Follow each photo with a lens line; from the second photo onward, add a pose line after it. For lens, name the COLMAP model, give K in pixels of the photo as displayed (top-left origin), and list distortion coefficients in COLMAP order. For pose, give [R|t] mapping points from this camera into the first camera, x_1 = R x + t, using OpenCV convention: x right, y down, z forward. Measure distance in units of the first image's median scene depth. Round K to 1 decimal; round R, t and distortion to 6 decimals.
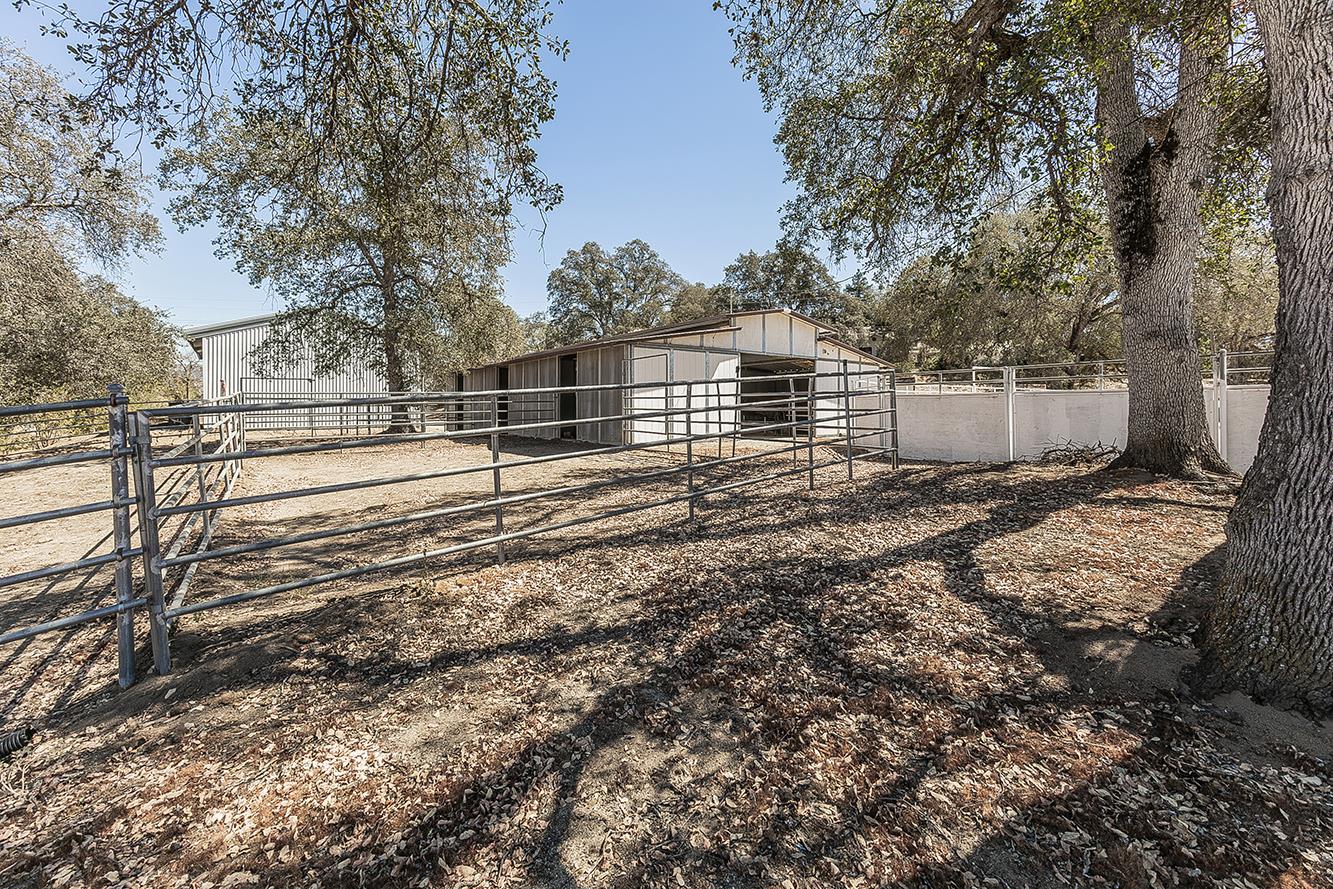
lens RADIAL K [[524.9, 0, 668.1], [0, 524.9, 402.4], [0, 0, 1]] dist [-0.000164, -0.000064]
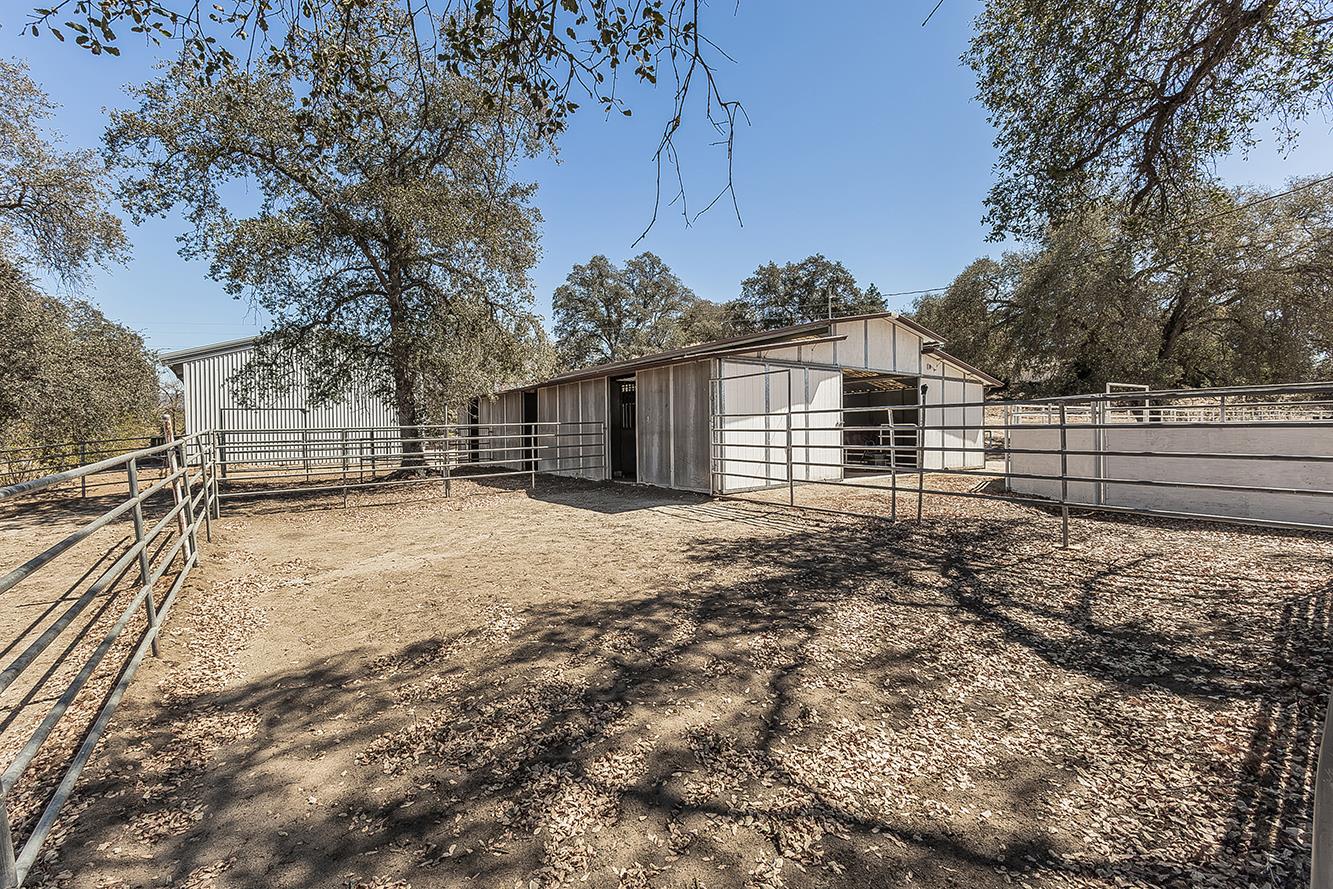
lens RADIAL K [[561.2, 0, 664.5], [0, 561.2, 437.0], [0, 0, 1]] dist [-0.000191, -0.000104]
pose [[0.999502, -0.011116, -0.029547, -0.089518], [0.011607, 0.999797, 0.016493, -0.009136], [0.029358, -0.016828, 0.999427, 0.135724]]
